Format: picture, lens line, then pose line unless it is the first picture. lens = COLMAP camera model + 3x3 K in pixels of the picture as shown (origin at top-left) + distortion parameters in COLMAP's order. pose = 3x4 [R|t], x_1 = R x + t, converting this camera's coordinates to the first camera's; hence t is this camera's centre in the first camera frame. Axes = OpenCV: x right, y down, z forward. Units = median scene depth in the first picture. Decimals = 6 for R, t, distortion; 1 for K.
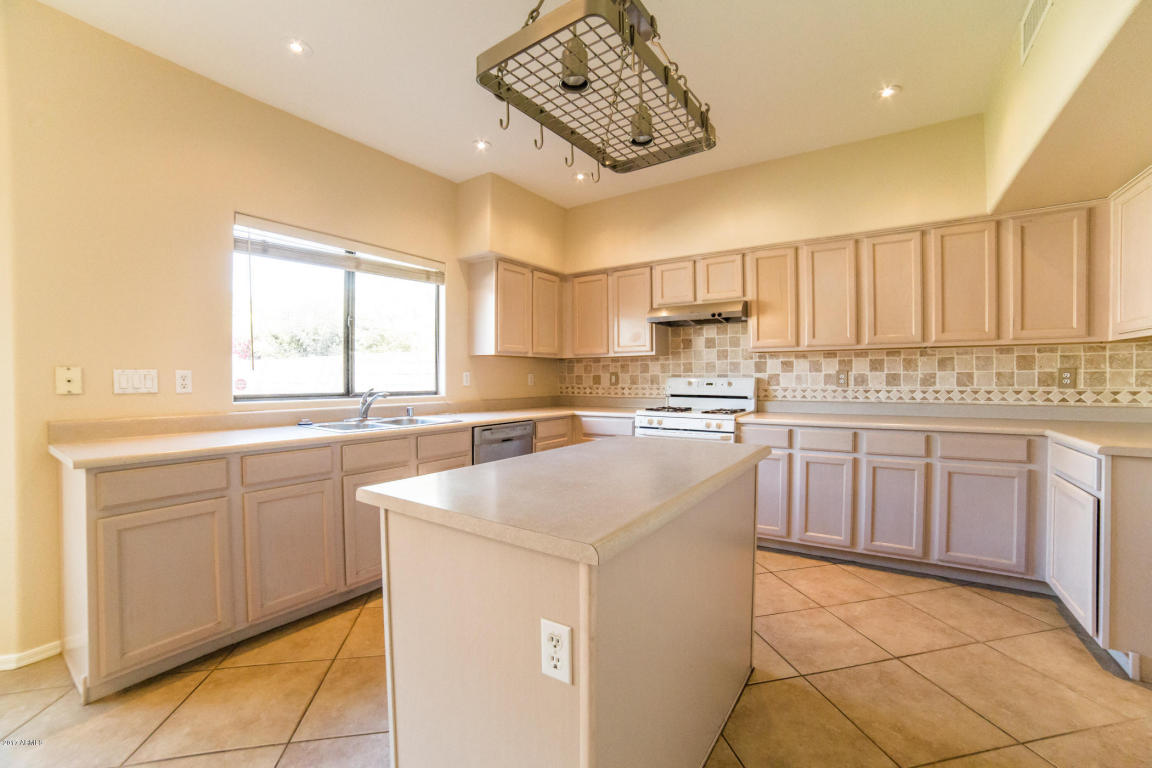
lens RADIAL K [[475.3, 0, 578.7], [0, 475.3, 387.0], [0, 0, 1]] dist [-0.055507, 0.015874]
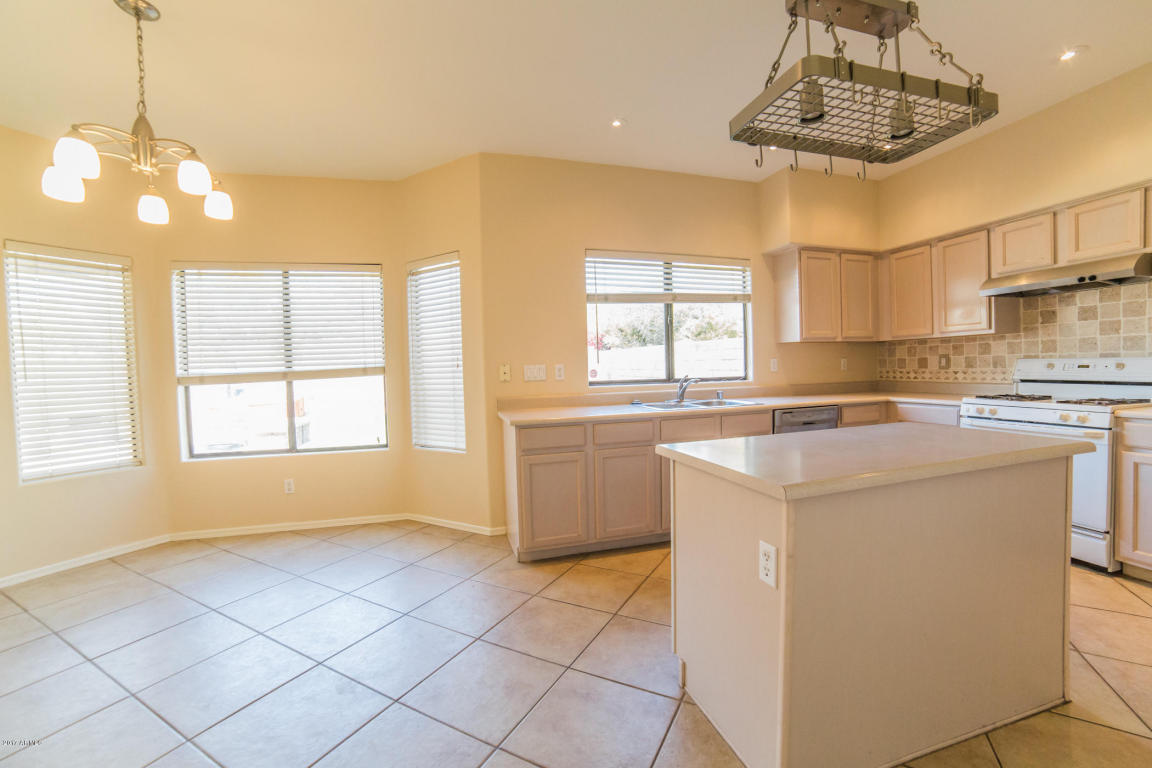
lens RADIAL K [[475.3, 0, 589.9], [0, 475.3, 392.4], [0, 0, 1]] dist [-0.055507, 0.015874]
pose [[0.798720, 0.013561, -0.601551, 0.102620], [0.013176, 0.999112, 0.040018, -0.005079], [0.601559, -0.039889, 0.797832, -0.122024]]
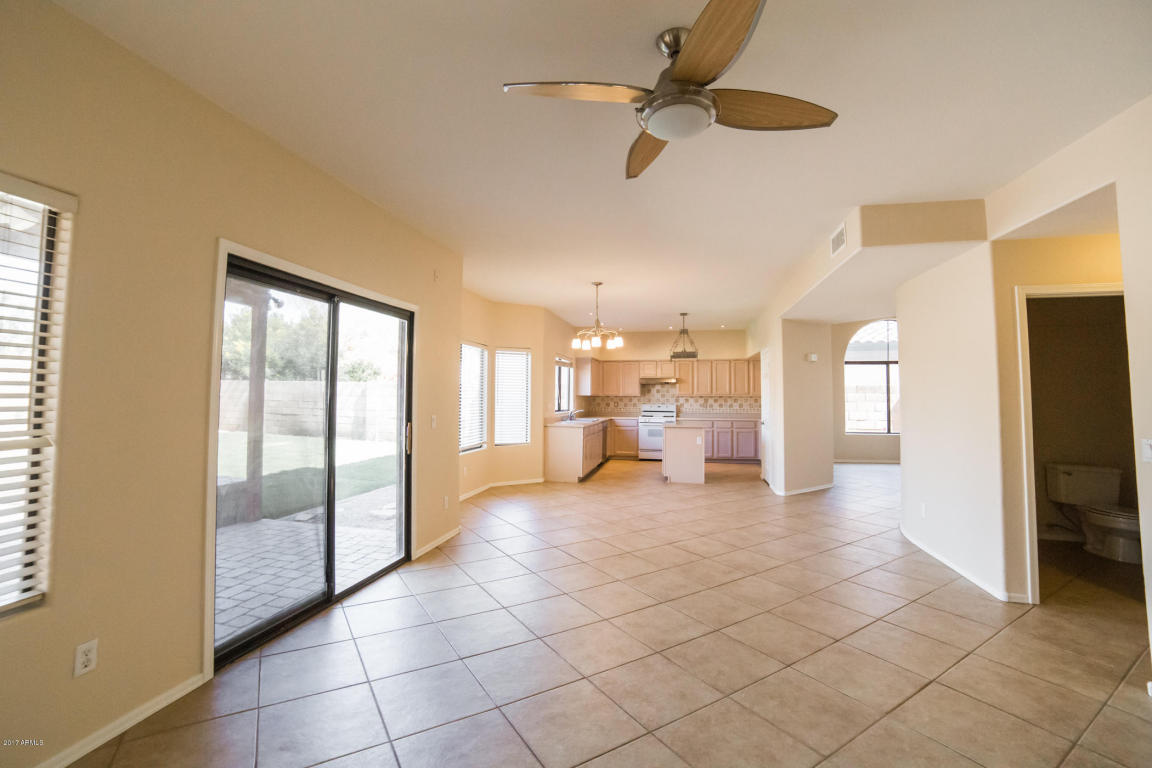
lens RADIAL K [[475.3, 0, 572.3], [0, 475.3, 375.4], [0, 0, 1]] dist [-0.055507, 0.015874]
pose [[0.933853, 0.027821, 0.356574, -1.489879], [-0.004959, 0.997881, -0.064870, -0.009322], [-0.357623, 0.058811, 0.932012, -1.731691]]
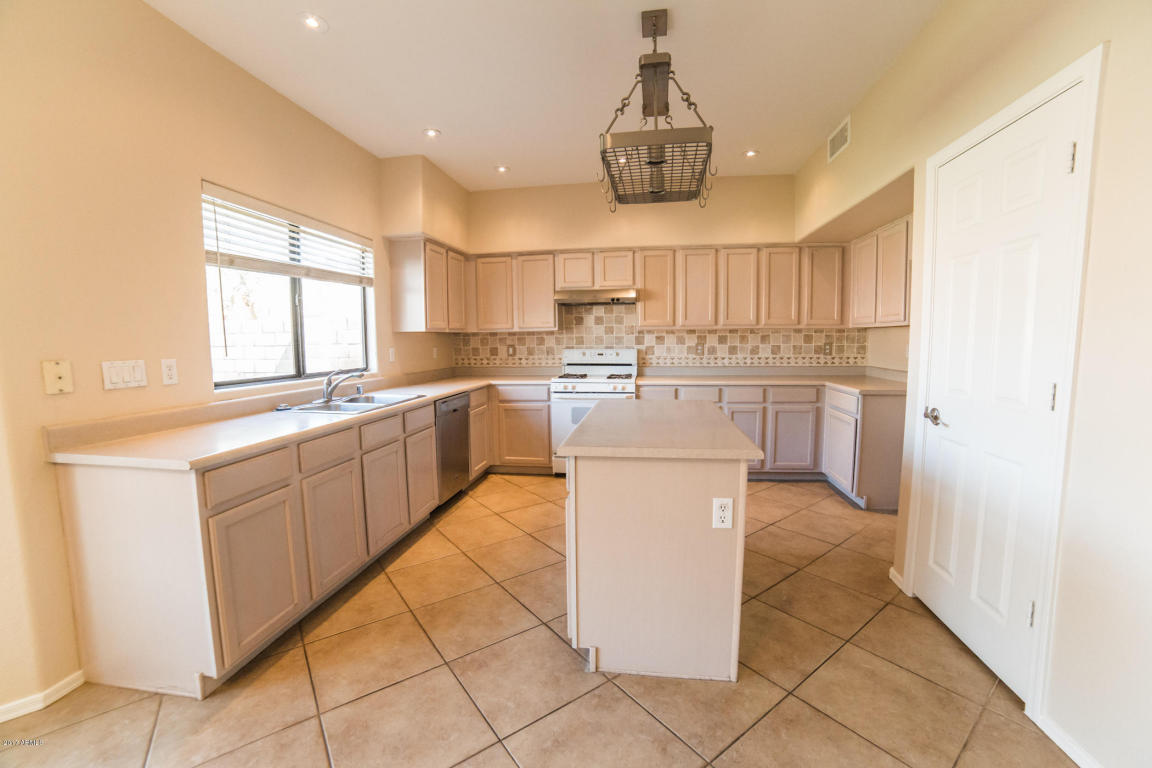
lens RADIAL K [[475.3, 0, 576.2], [0, 475.3, 387.2], [0, 0, 1]] dist [-0.055507, 0.015874]
pose [[0.904982, -0.050310, 0.422465, -0.401548], [0.016107, 0.996323, 0.084147, -0.034337], [-0.425145, -0.069347, 0.902465, -0.118341]]
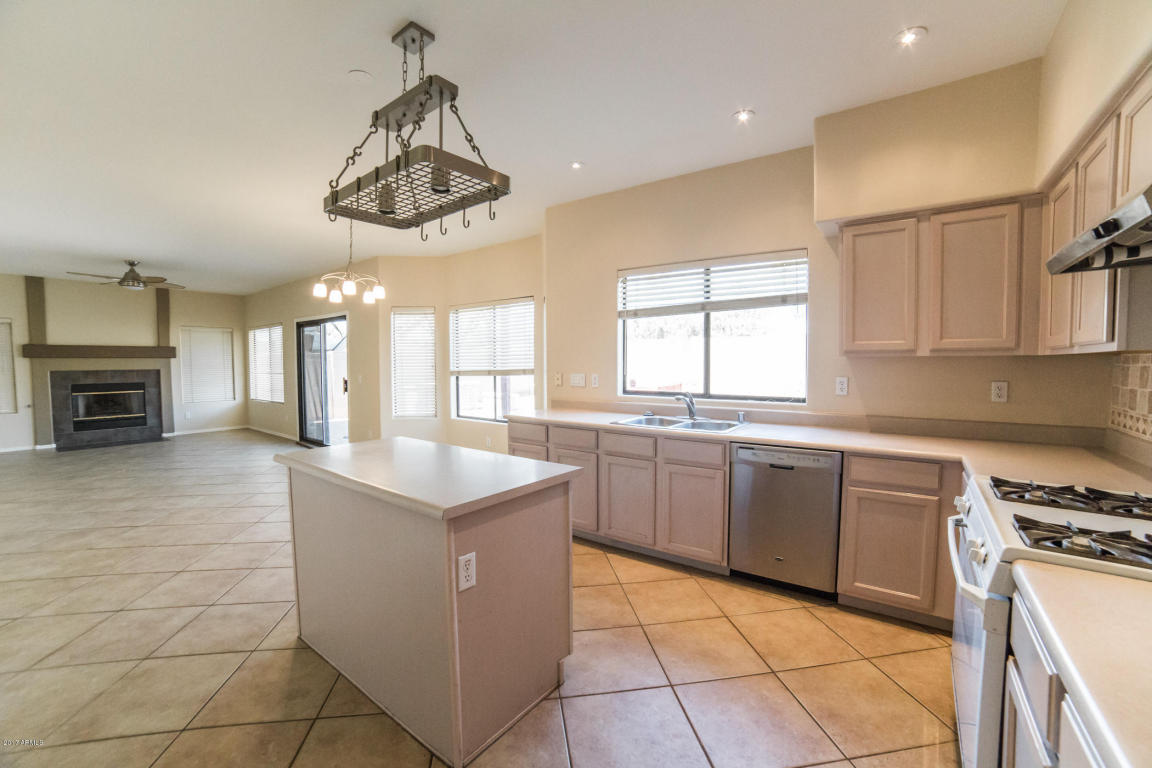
lens RADIAL K [[475.3, 0, 582.6], [0, 475.3, 387.4], [0, 0, 1]] dist [-0.055507, 0.015874]
pose [[-0.034408, 0.058196, -0.997712, 0.717841], [-0.016141, 0.998141, 0.058778, -0.069804], [0.999278, 0.018127, -0.033405, 0.783779]]
